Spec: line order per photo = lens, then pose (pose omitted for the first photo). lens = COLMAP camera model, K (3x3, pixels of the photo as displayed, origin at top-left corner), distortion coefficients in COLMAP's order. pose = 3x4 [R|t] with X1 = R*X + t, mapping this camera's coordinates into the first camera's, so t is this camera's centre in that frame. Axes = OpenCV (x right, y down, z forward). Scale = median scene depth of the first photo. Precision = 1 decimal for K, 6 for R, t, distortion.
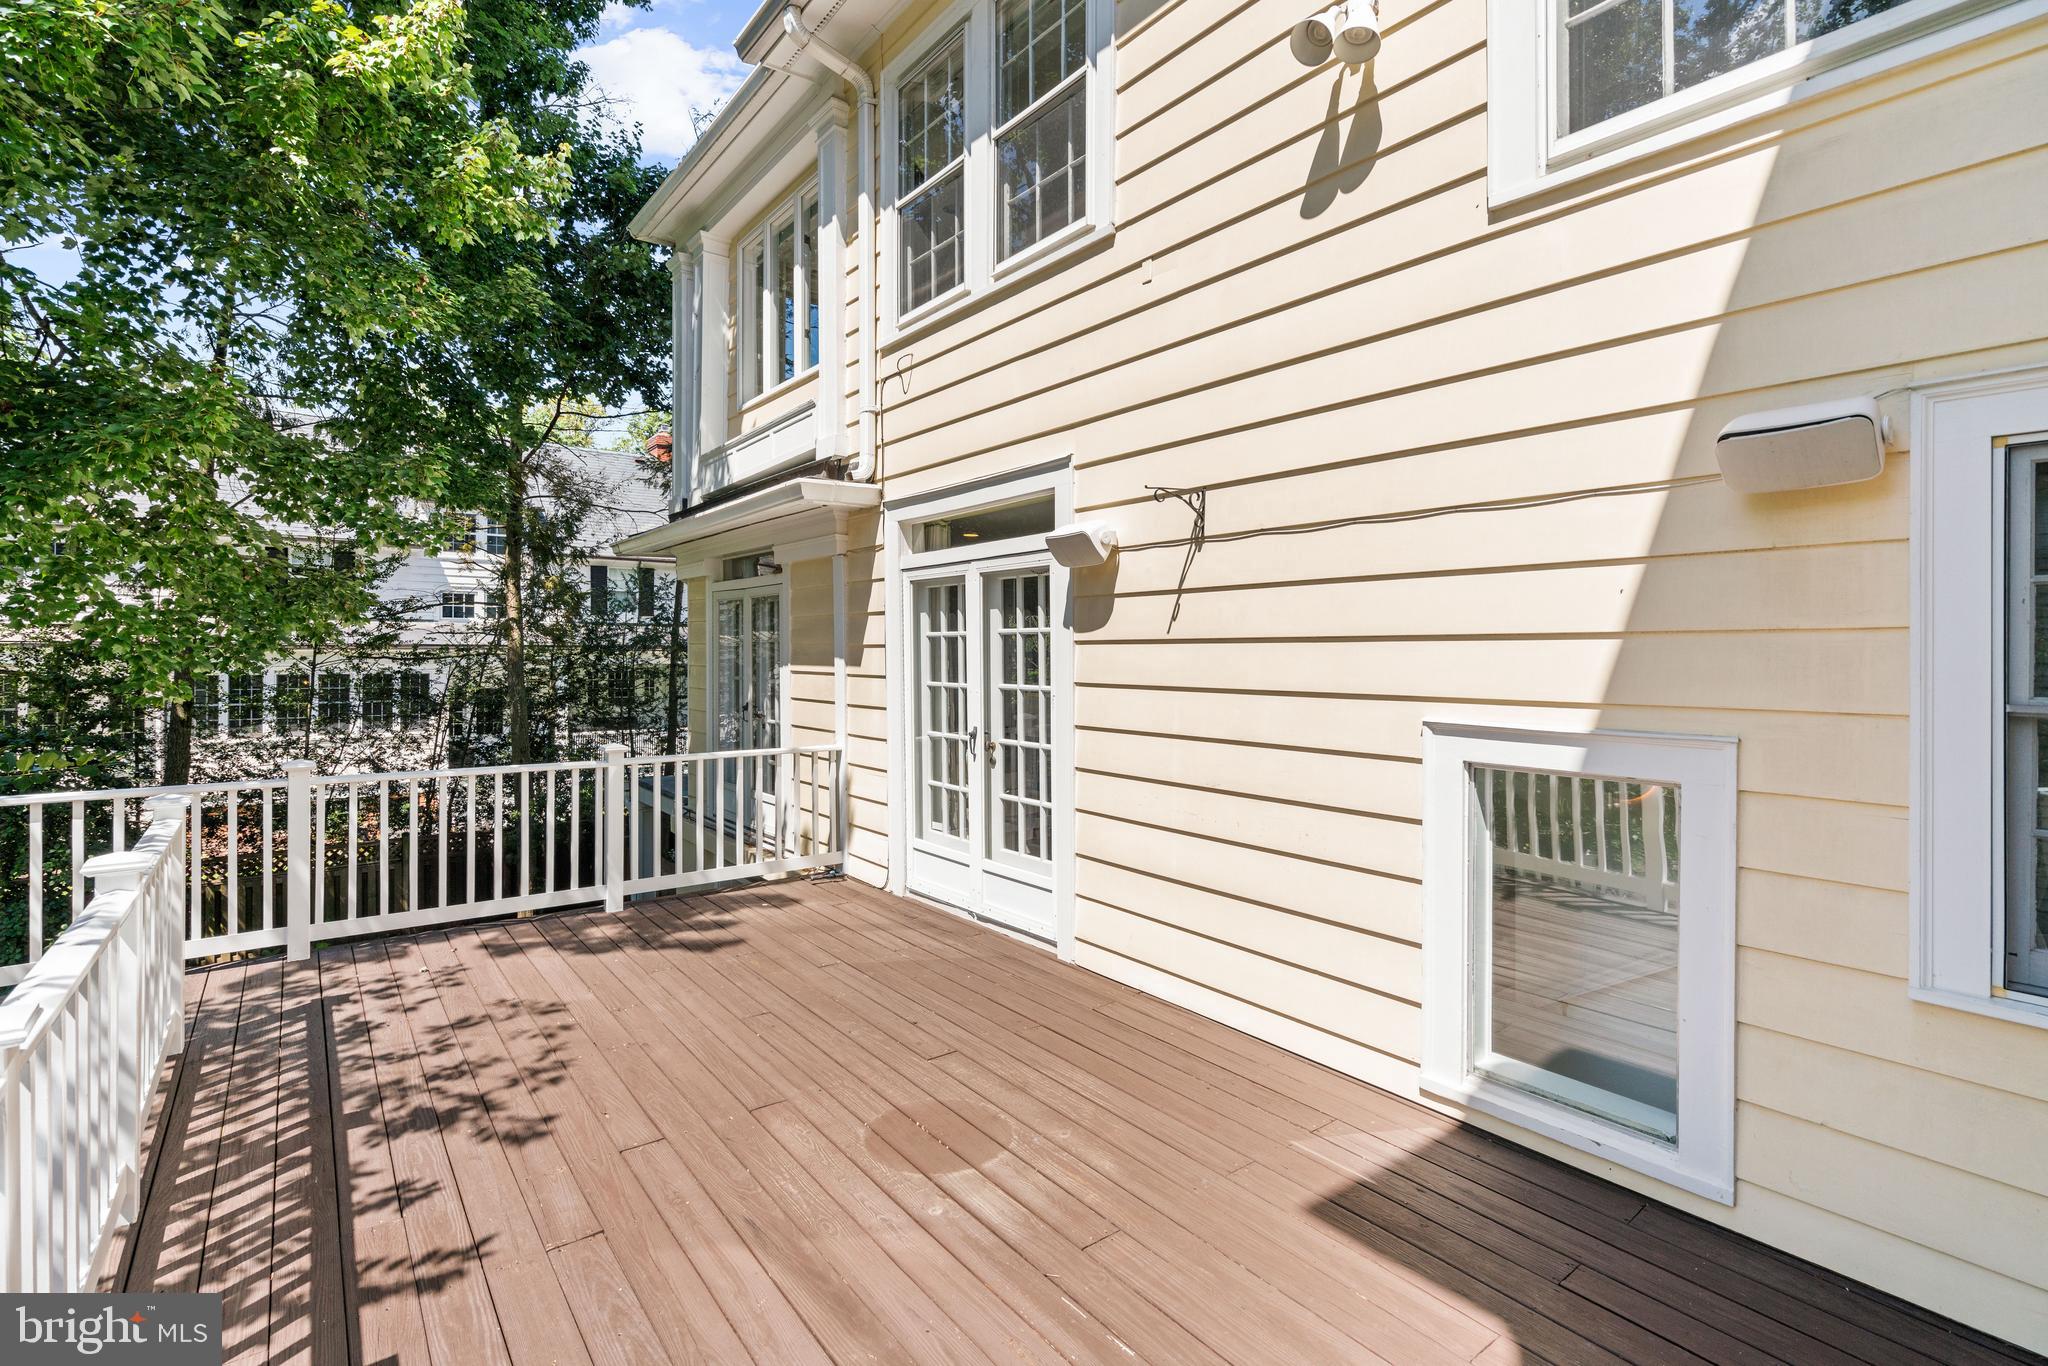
lens RADIAL K [[946.6, 0, 1015.1], [0, 946.6, 651.4], [0, 0, 1]] dist [-0.002796, -0.000096]
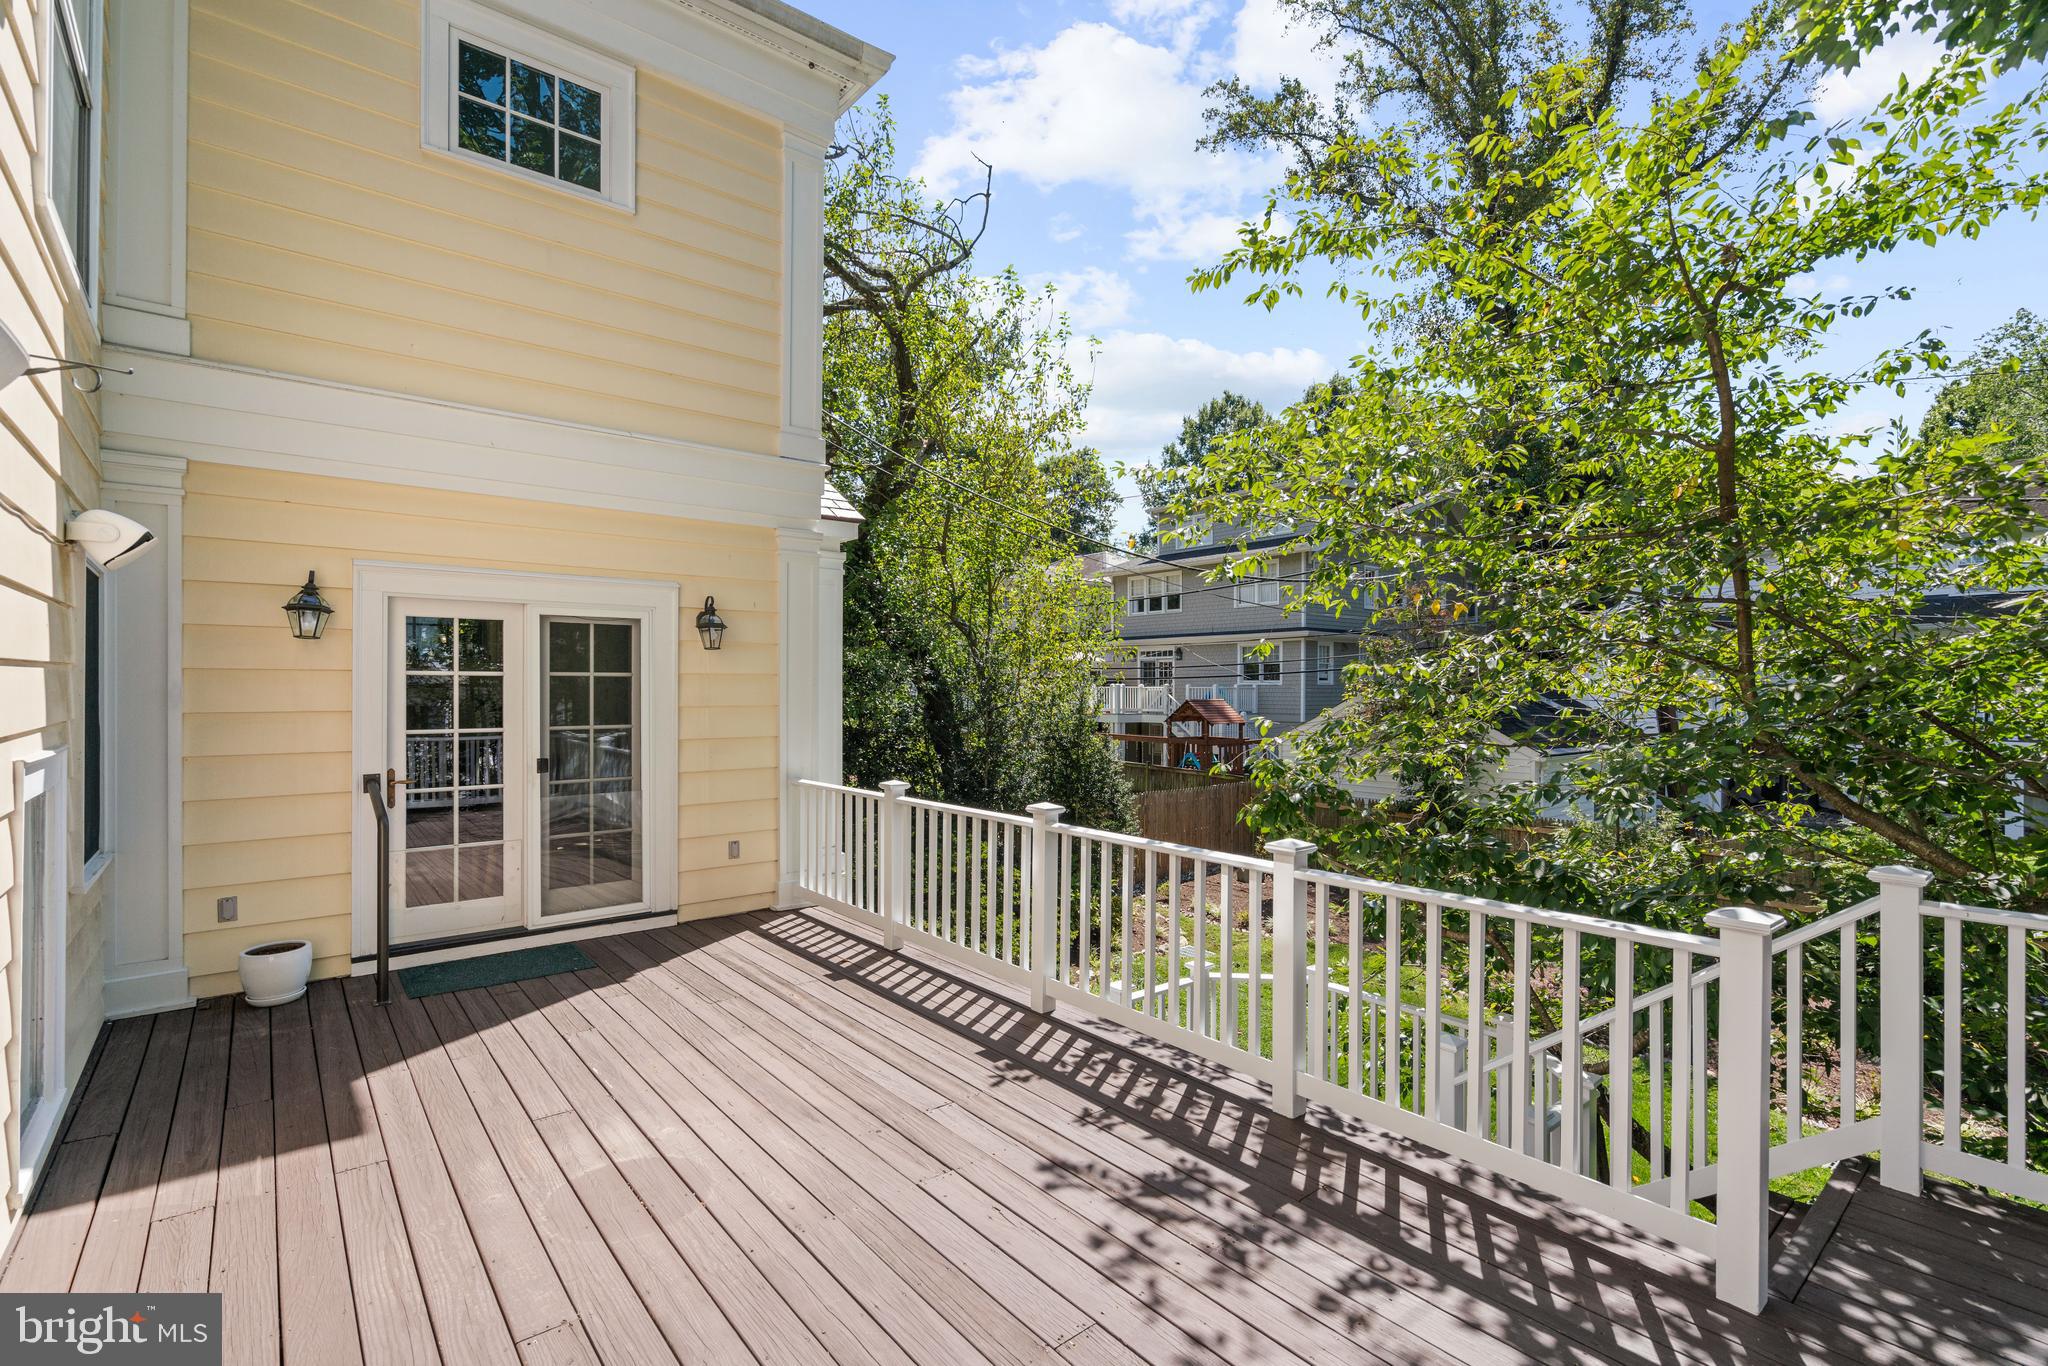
lens RADIAL K [[924.5, 0, 1029.8], [0, 924.5, 687.4], [0, 0, 1]] dist [-0.001081, -0.000032]
pose [[-0.999267, -0.010092, -0.036924, -0.356708], [-0.010244, 0.999940, 0.003921, -0.005355], [0.036882, 0.004297, -0.999310, 1.557599]]
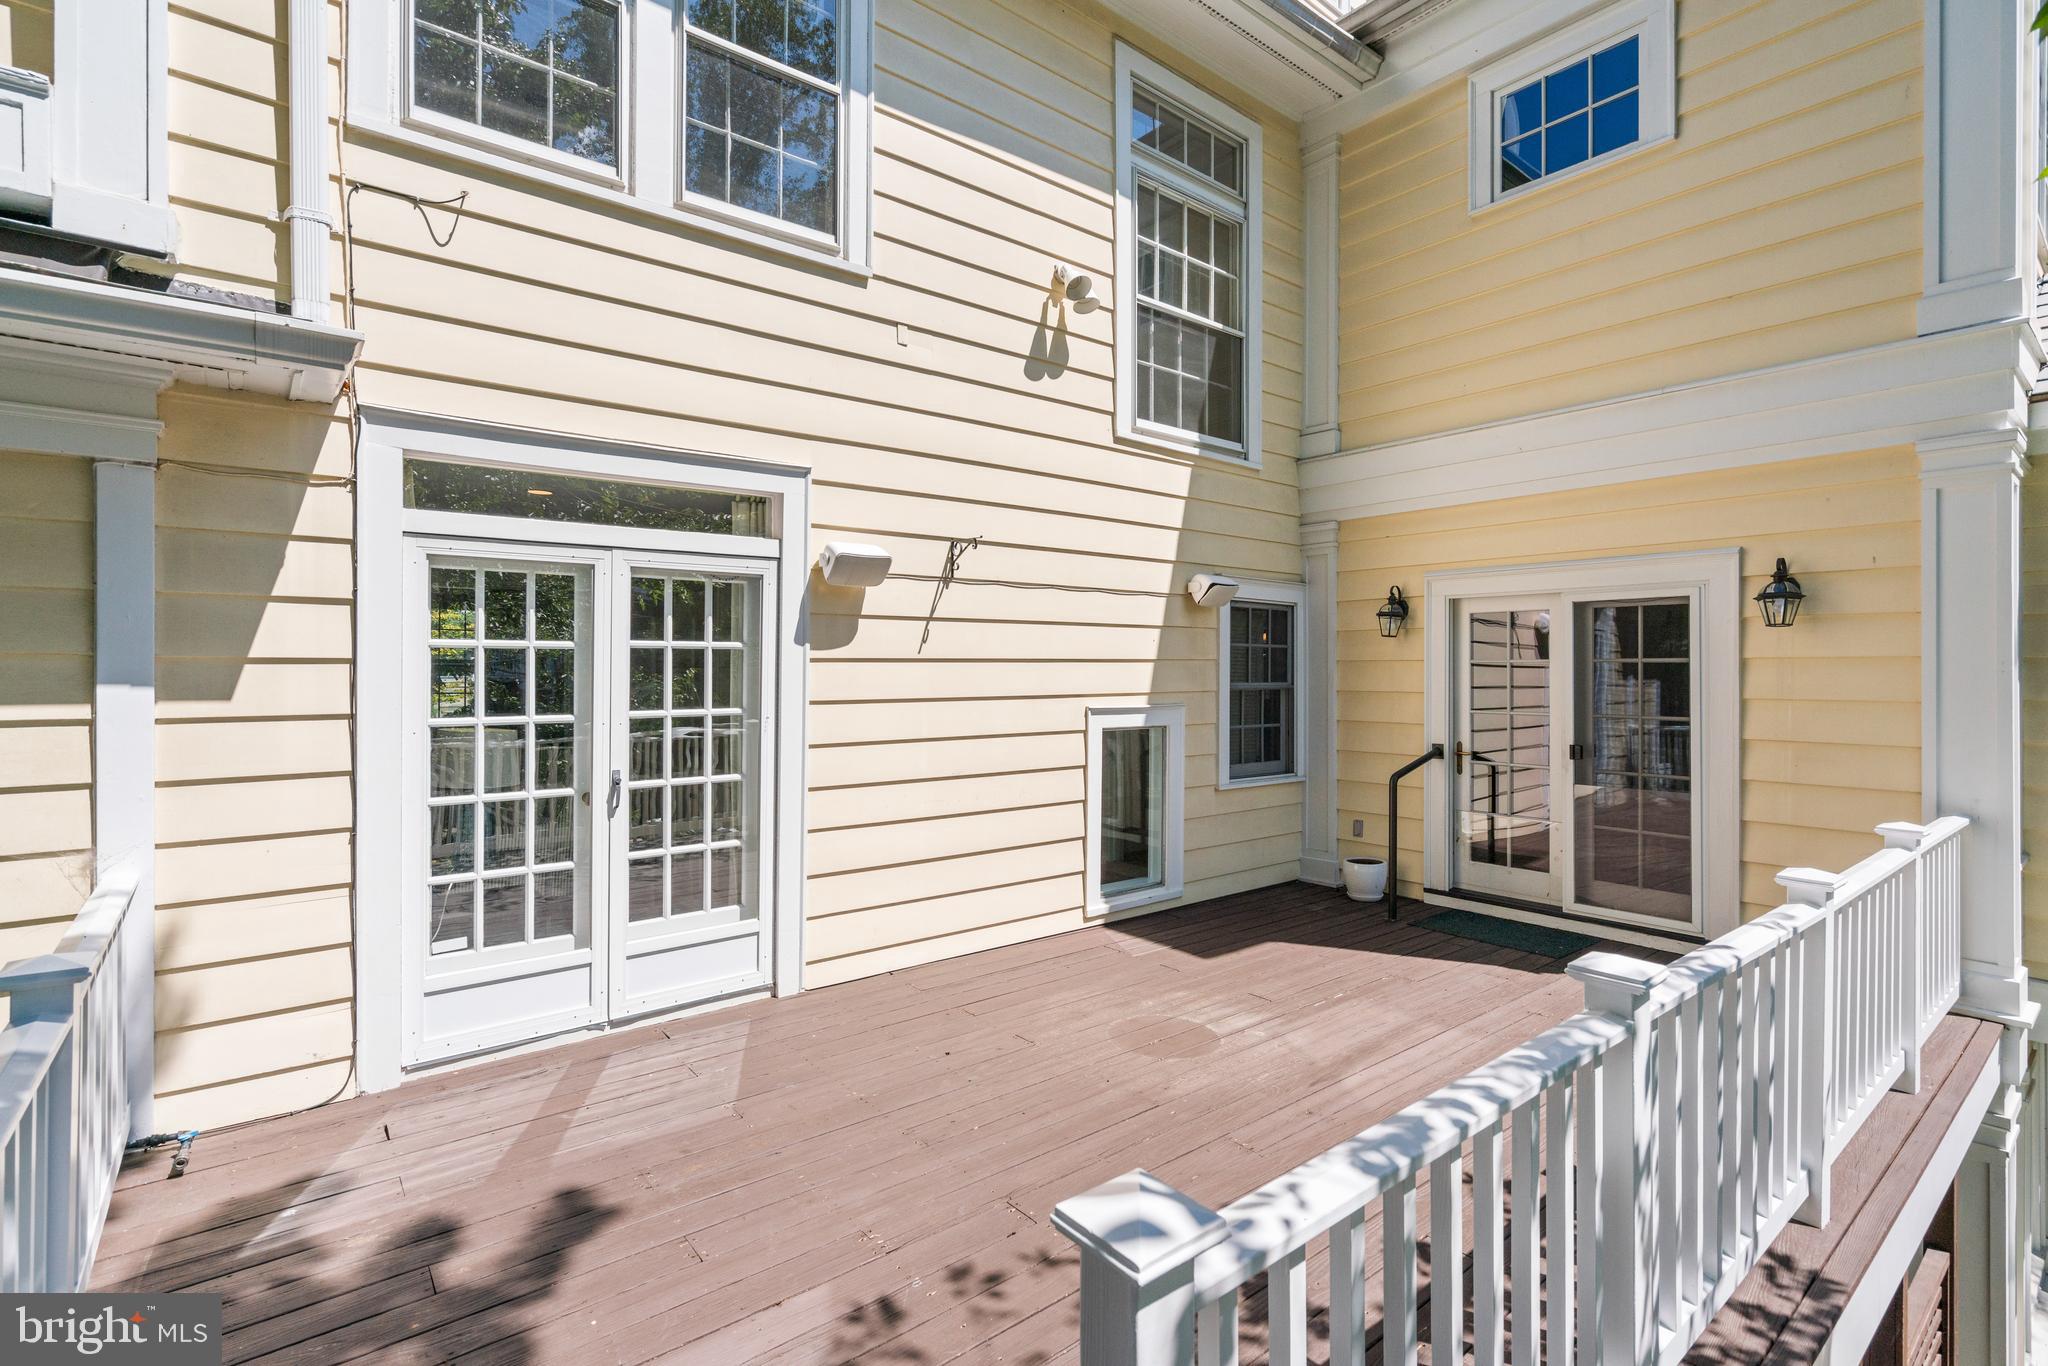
lens RADIAL K [[945.4, 0, 1003.5], [0, 945.4, 670.9], [0, 0, 1]] dist [-0.010167, 0.000391]
pose [[-0.011381, -0.007218, 0.999909, -1.118698], [-0.001071, 0.999973, 0.007207, -0.006812], [-0.999935, -0.000988, -0.011388, 0.996787]]
